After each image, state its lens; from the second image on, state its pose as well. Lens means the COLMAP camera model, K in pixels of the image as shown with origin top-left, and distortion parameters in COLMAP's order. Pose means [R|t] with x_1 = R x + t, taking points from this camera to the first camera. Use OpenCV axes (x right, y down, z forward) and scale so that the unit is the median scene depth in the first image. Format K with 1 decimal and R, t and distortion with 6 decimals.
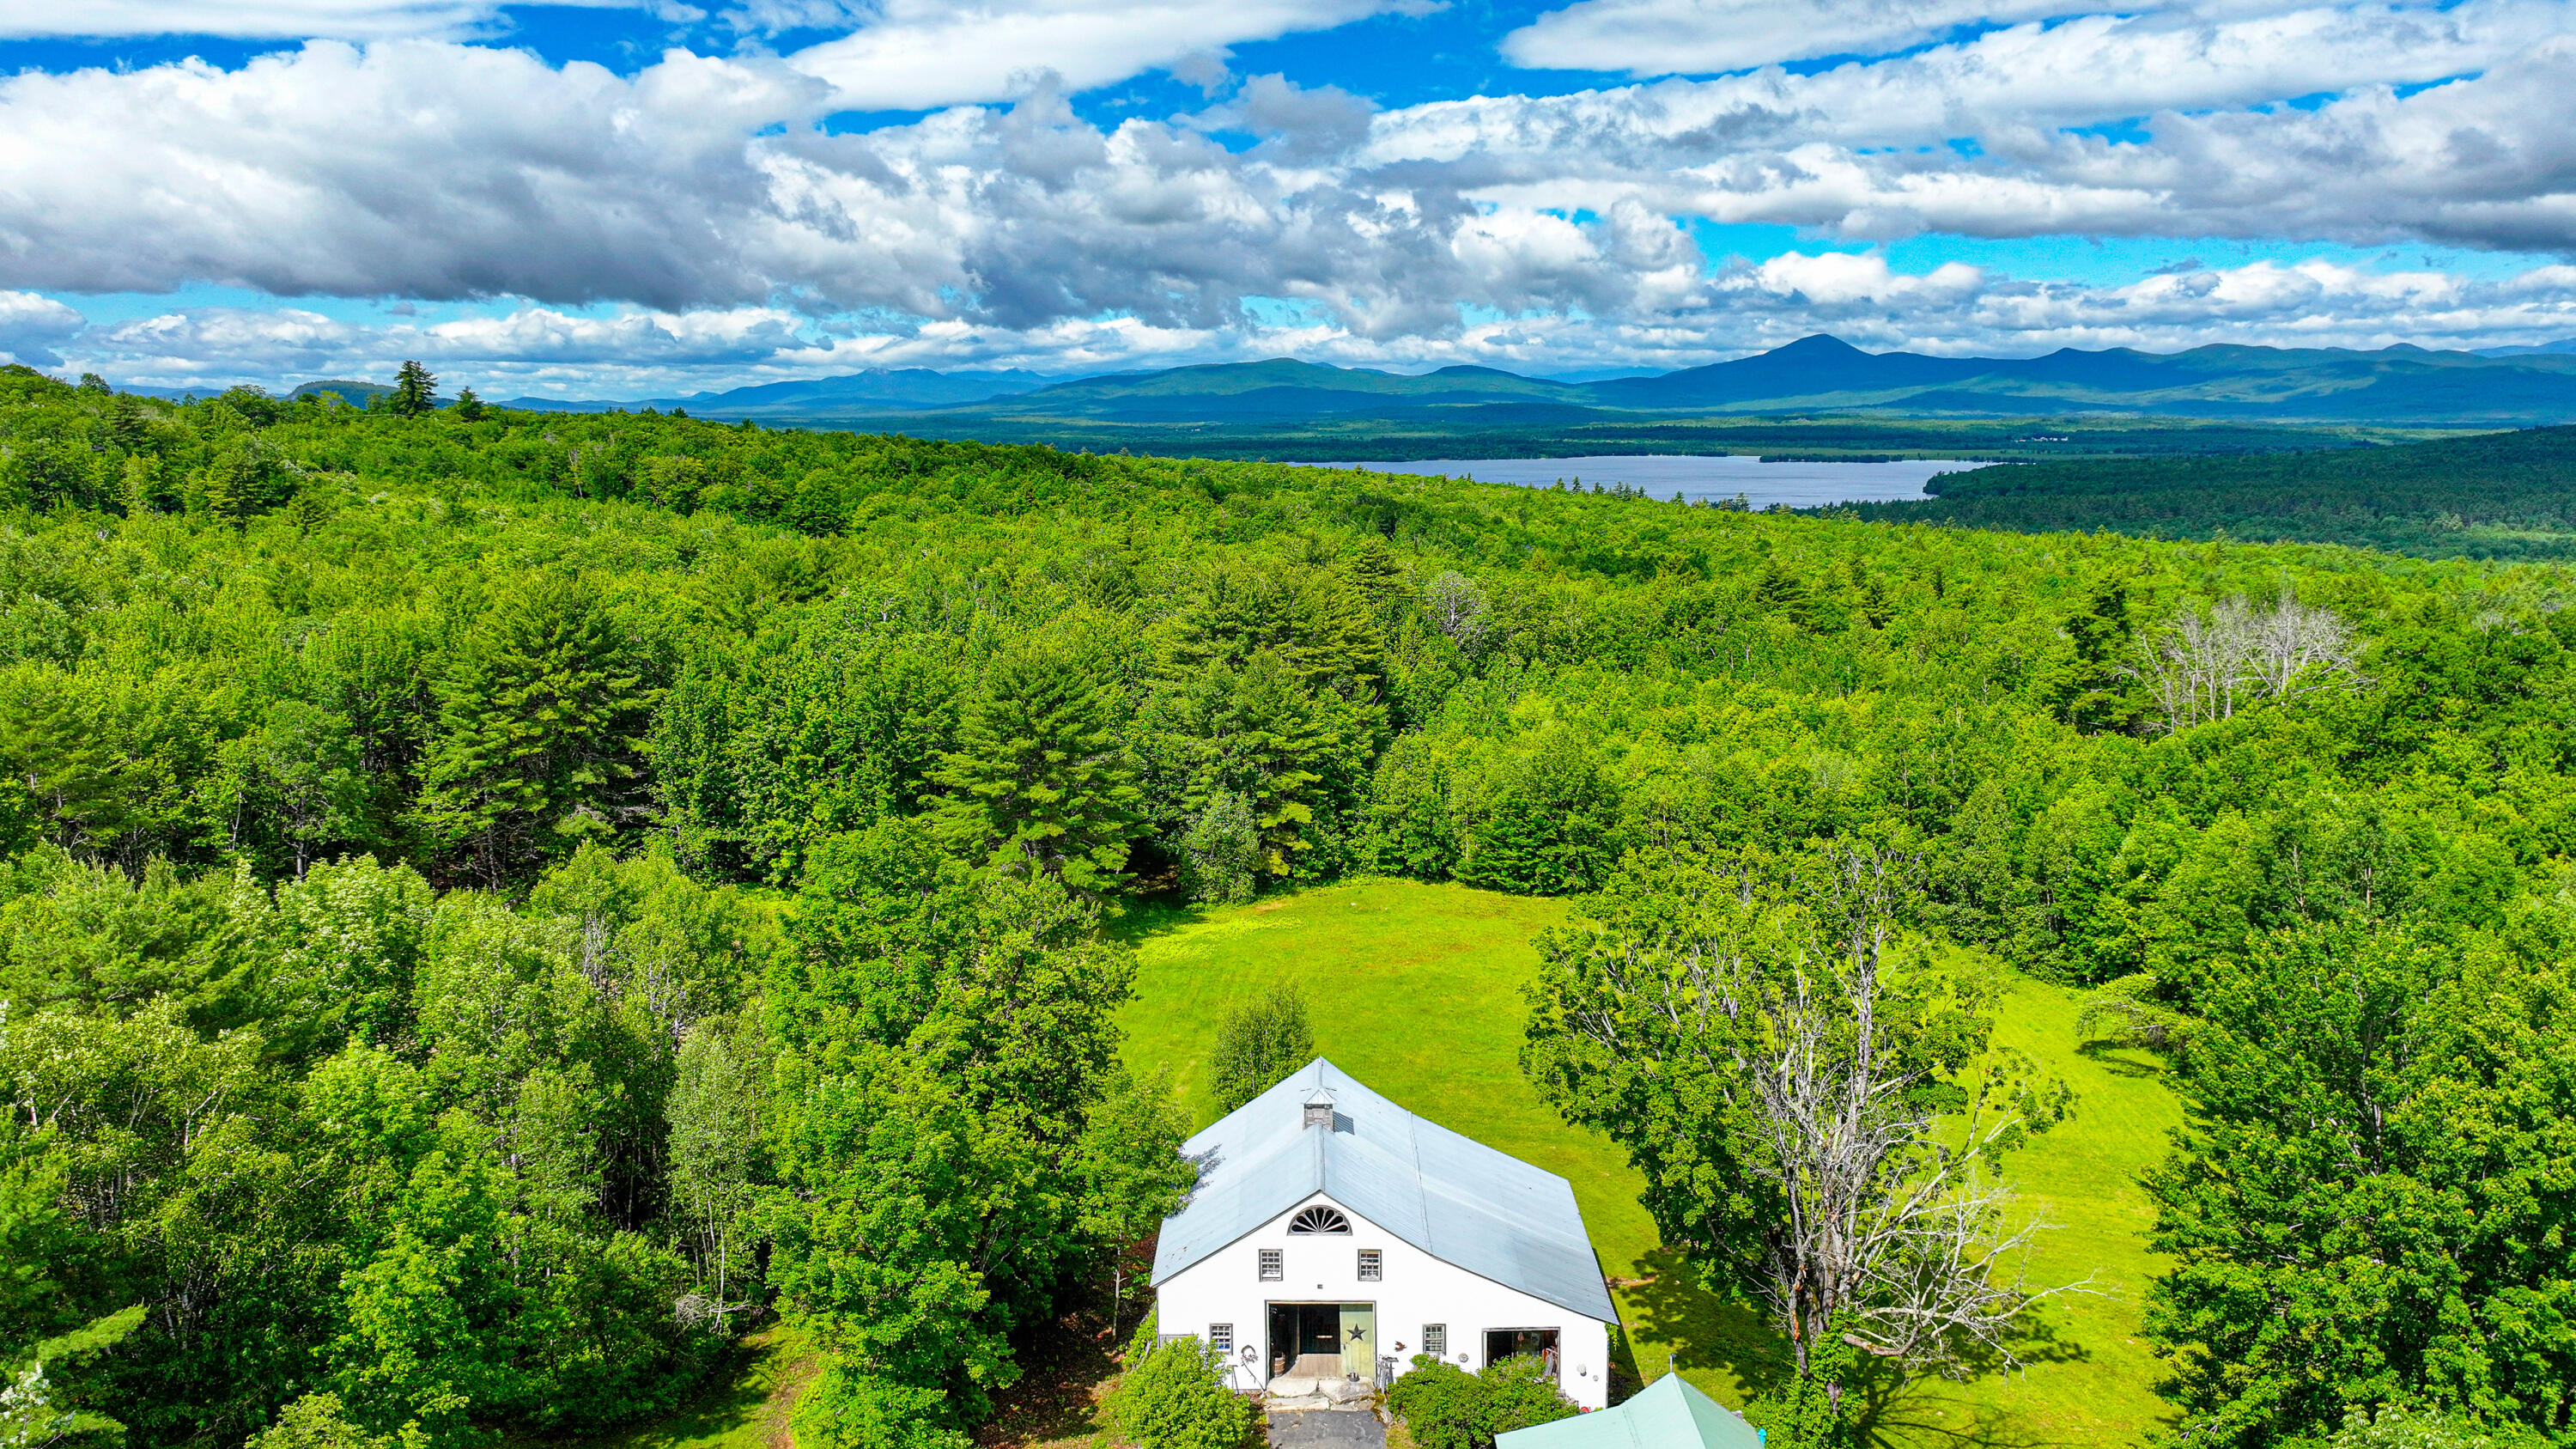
lens RADIAL K [[1808.5, 0, 1297.5], [0, 1808.5, 701.2], [0, 0, 1]] dist [0.022240, -0.047170]
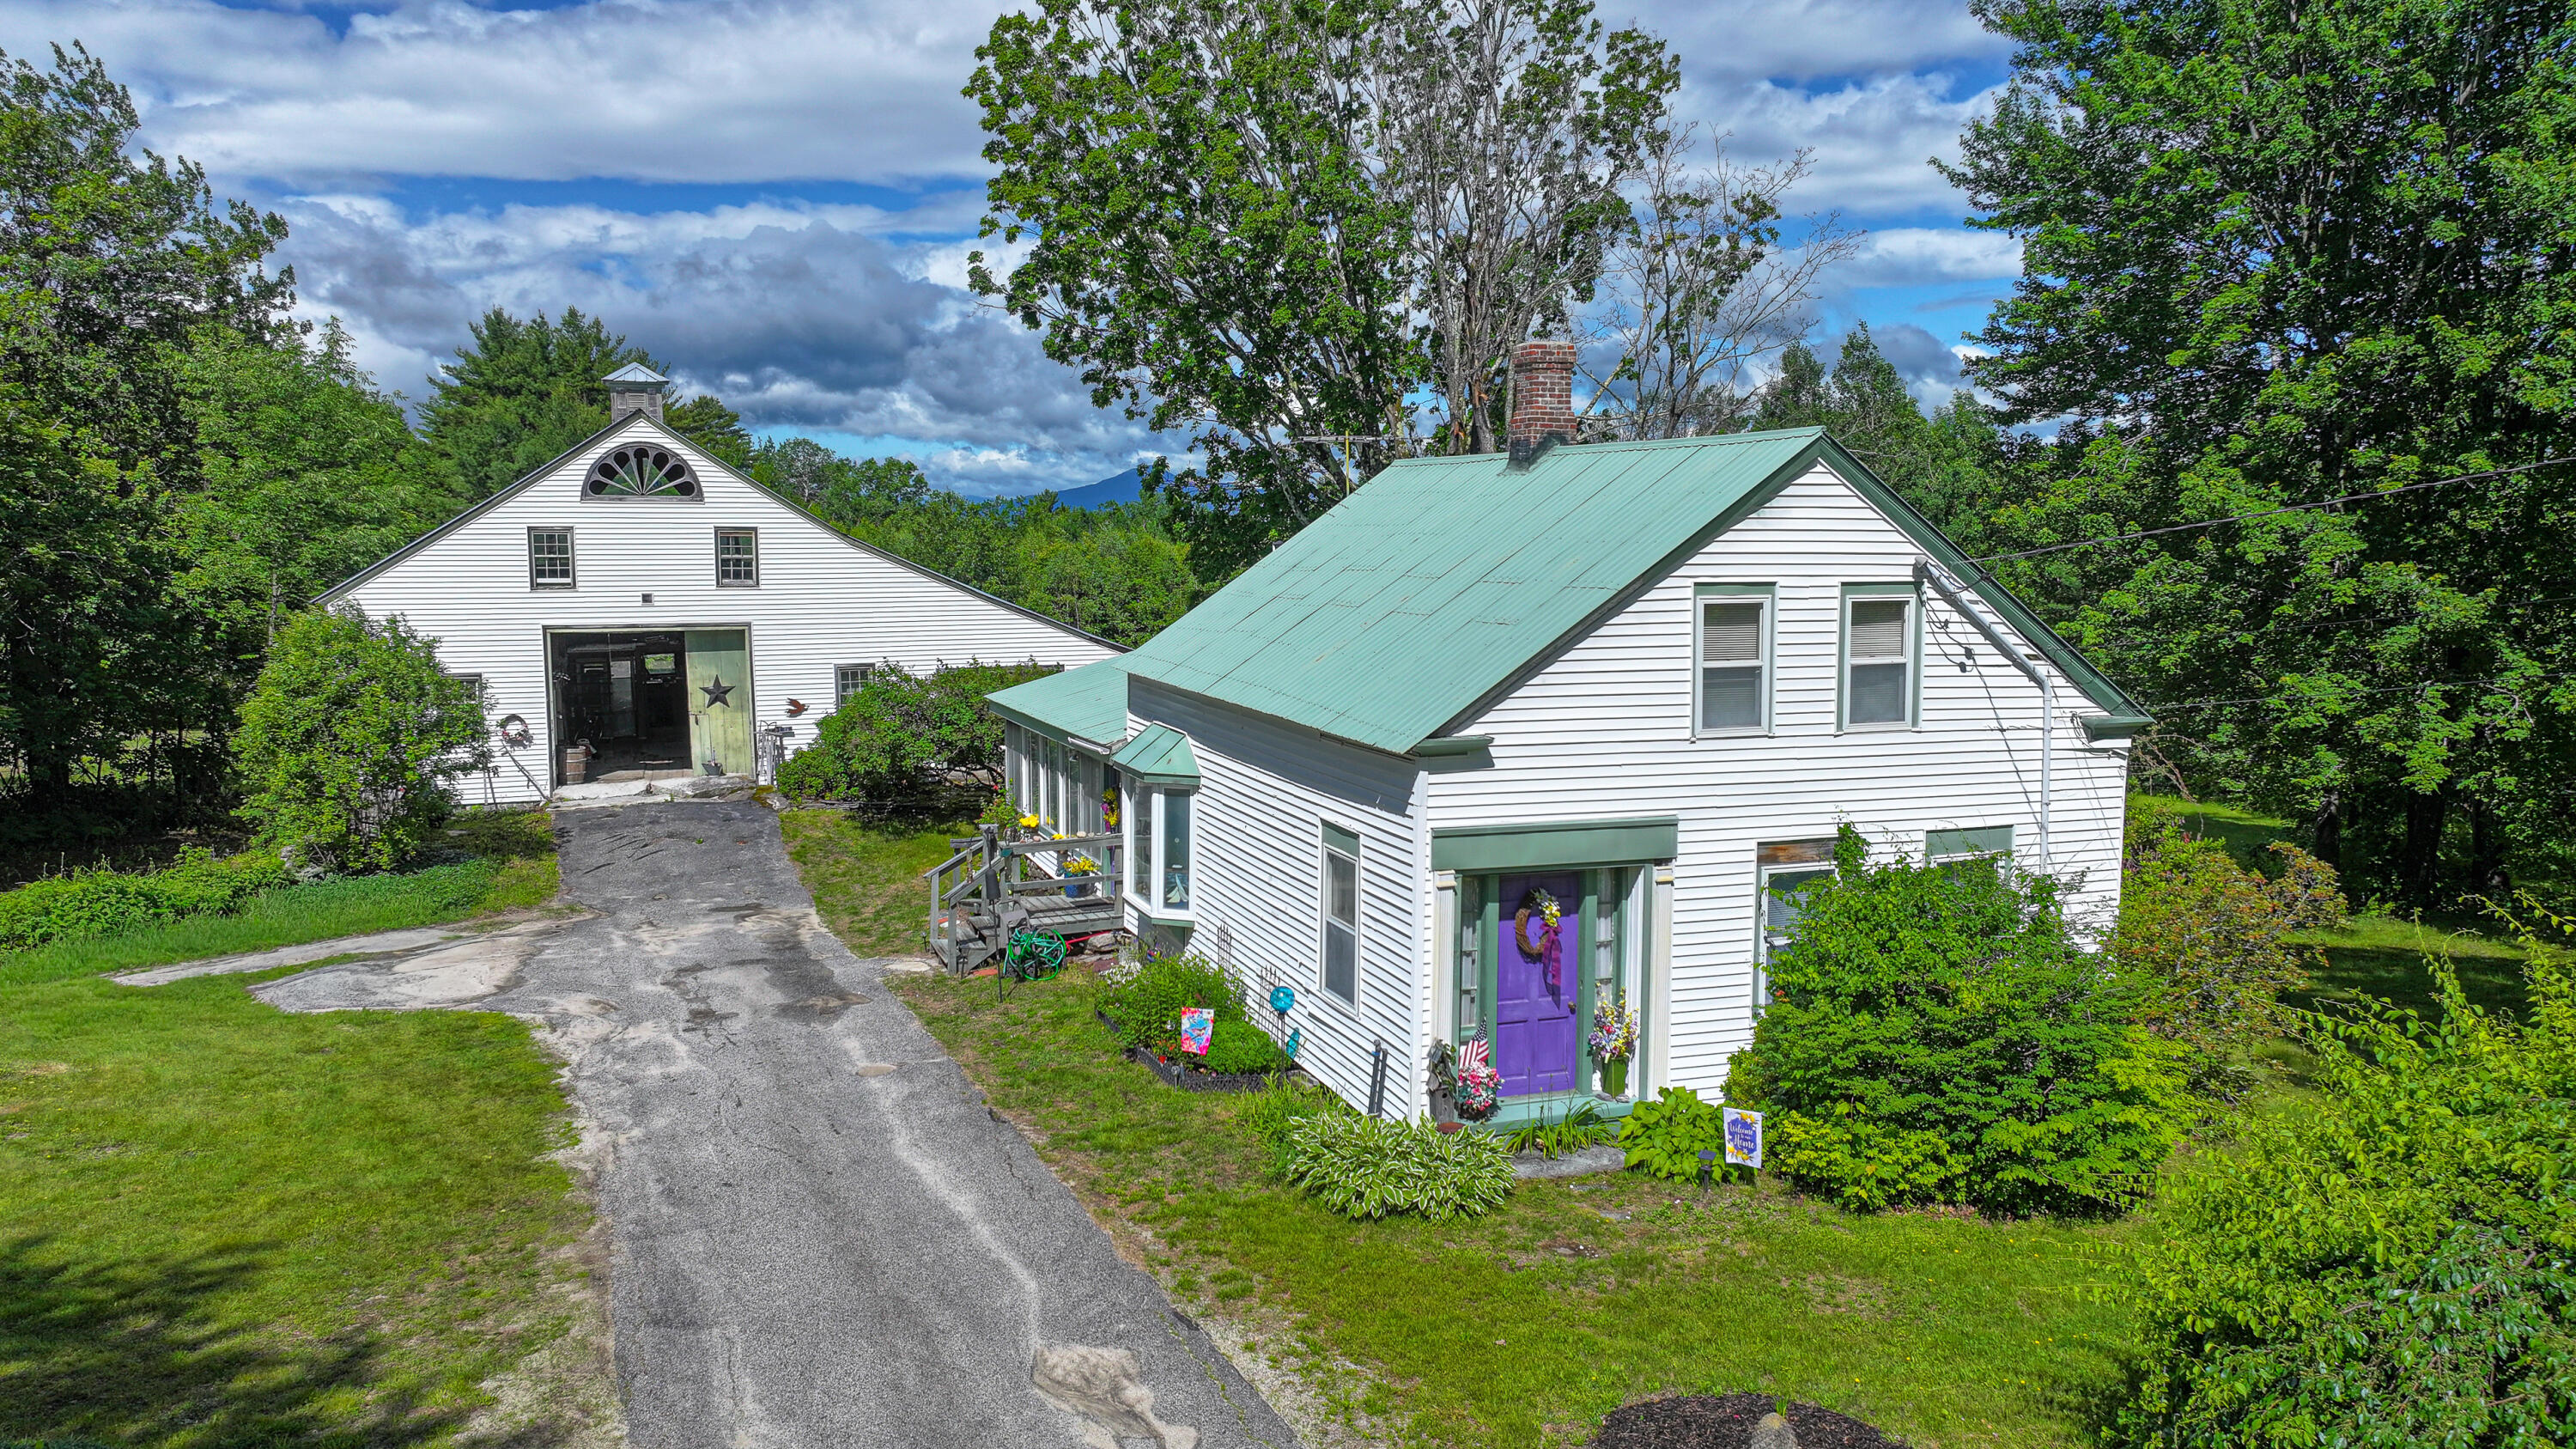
lens RADIAL K [[1799.7, 0, 1288.0], [0, 1799.7, 724.5], [0, 0, 1]] dist [0.026703, -0.051744]
pose [[0.938200, -0.032241, 0.344590, 0.003439], [0.052189, 0.997446, -0.048769, 0.290737], [-0.342137, 0.063739, 0.937486, 0.291345]]
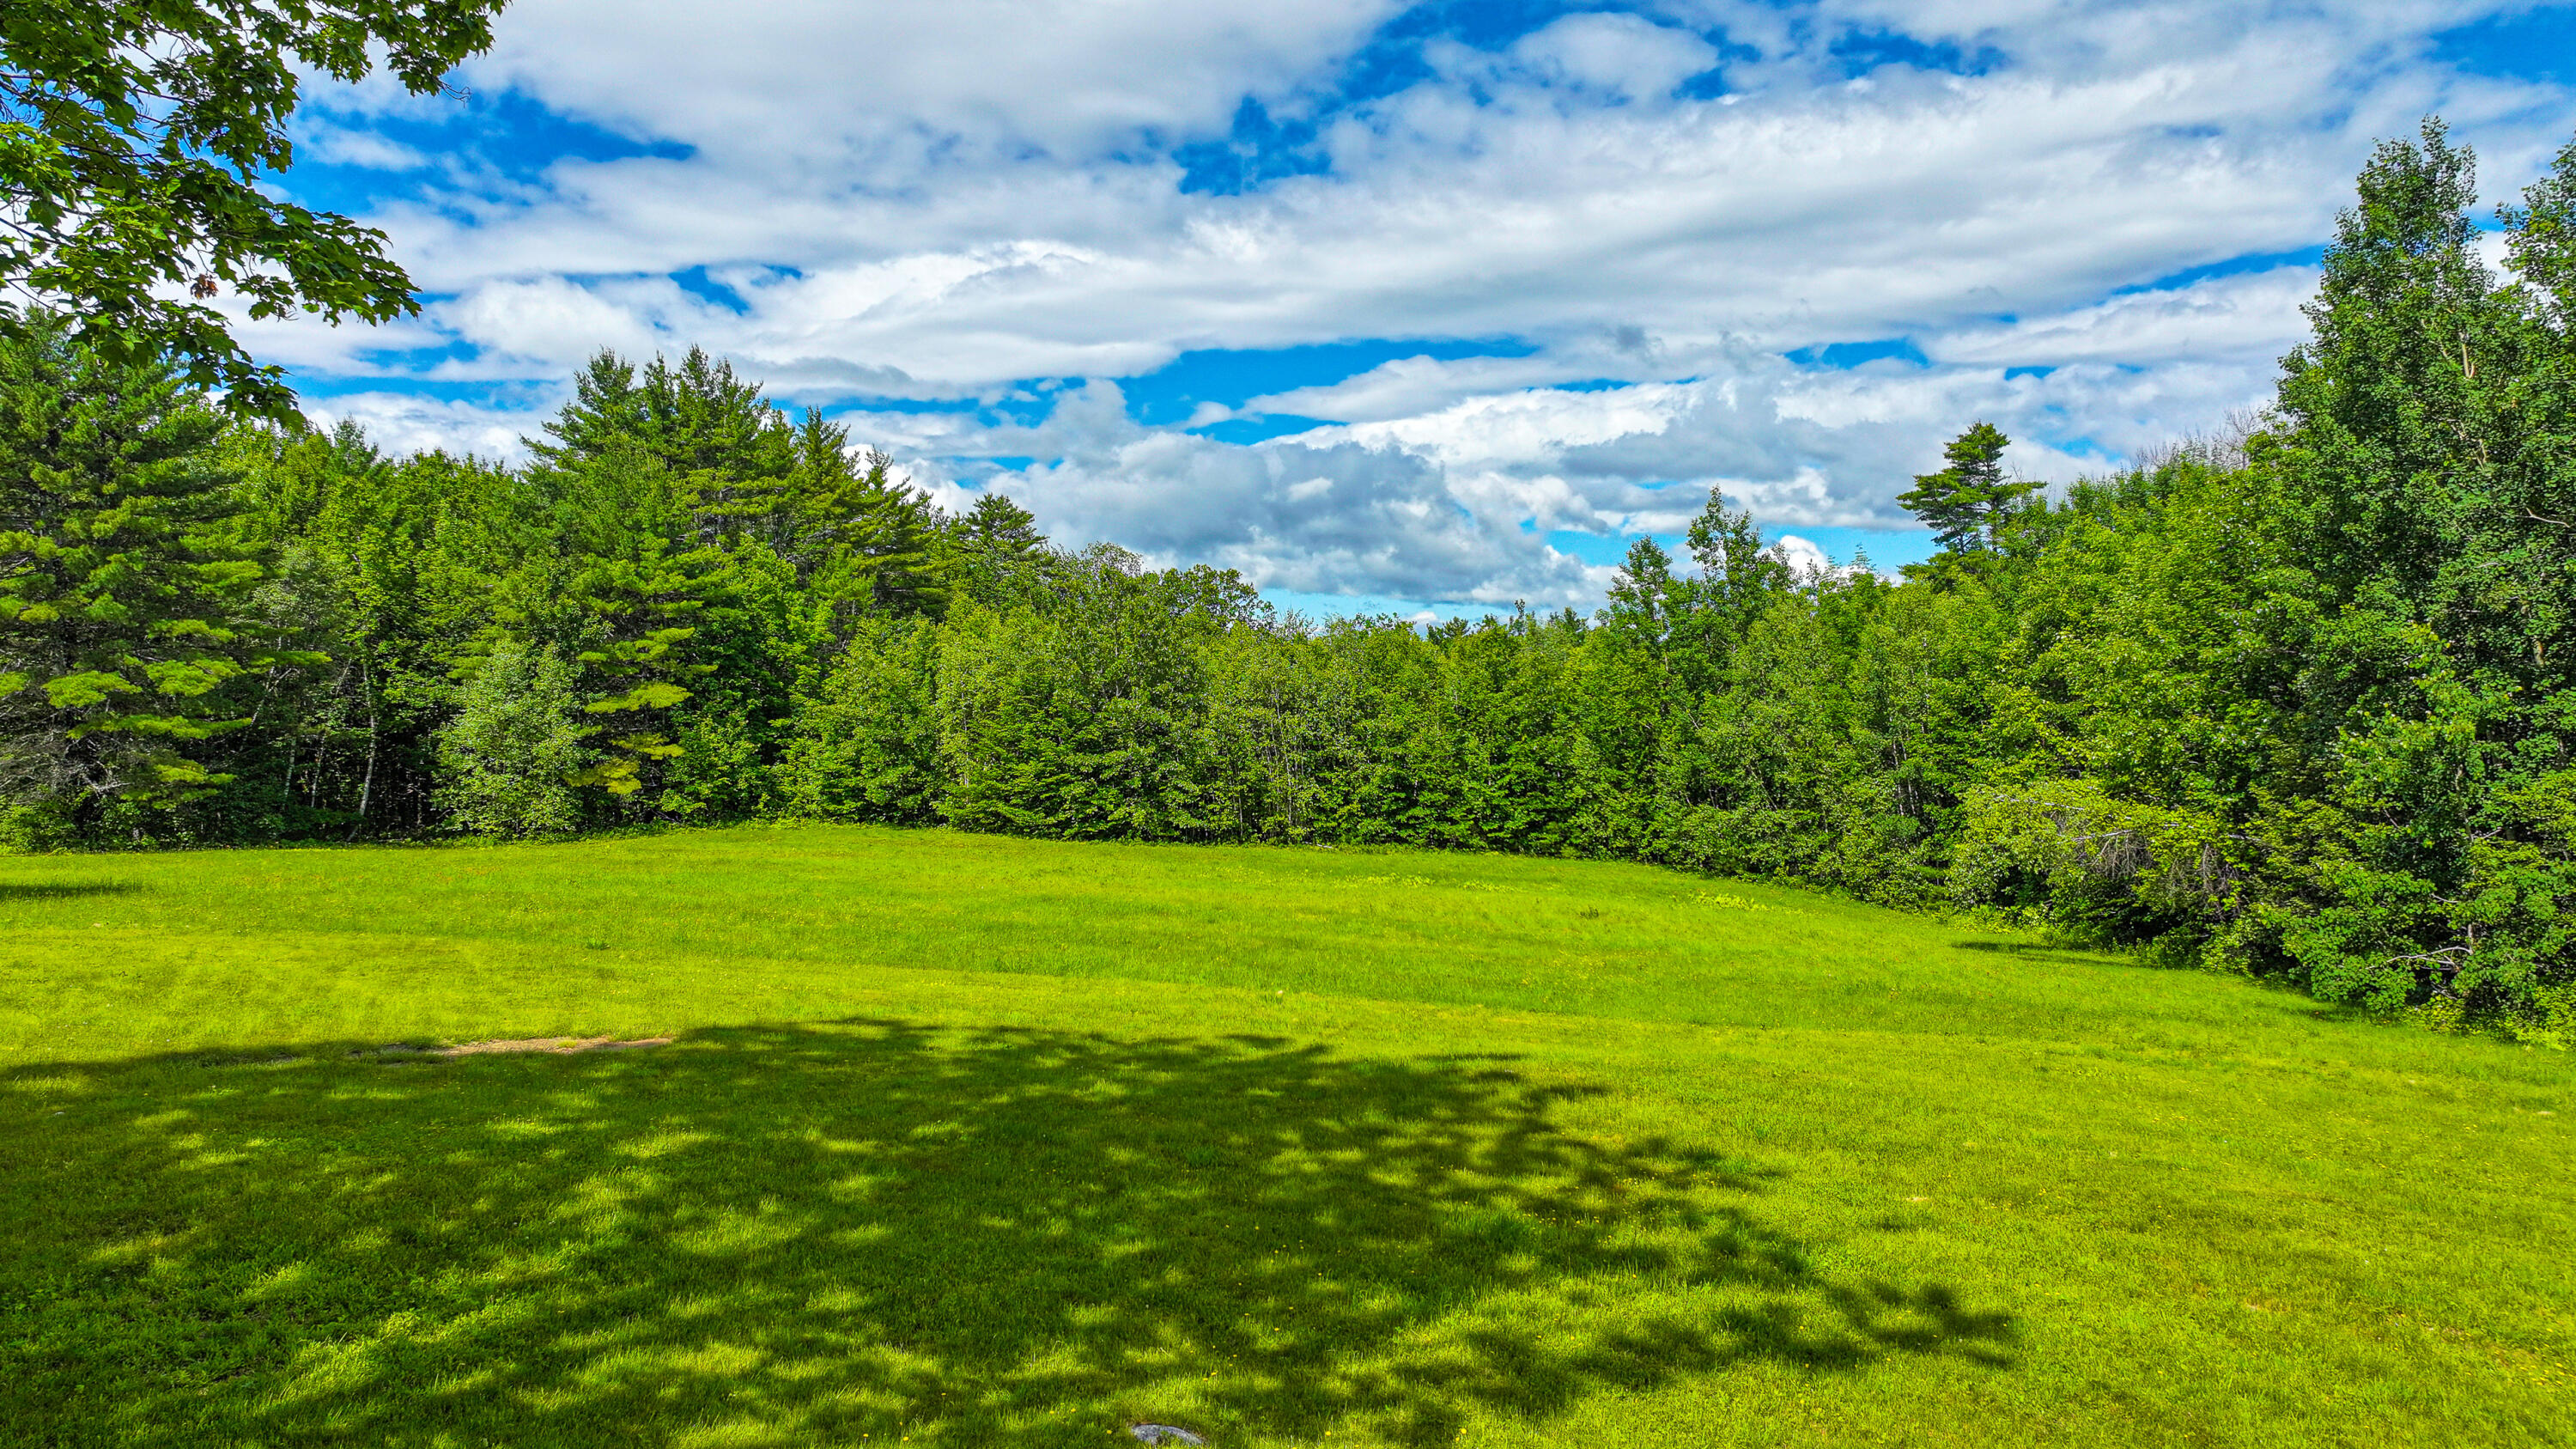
lens RADIAL K [[1798.8, 0, 1296.1], [0, 1798.8, 718.0], [0, 0, 1]] dist [0.006733, 0.001187]
pose [[0.998182, 0.006623, 0.059905, 0.291339], [0.002229, 0.989207, -0.146507, 0.263920], [-0.060229, 0.146374, 0.987394, 0.685082]]
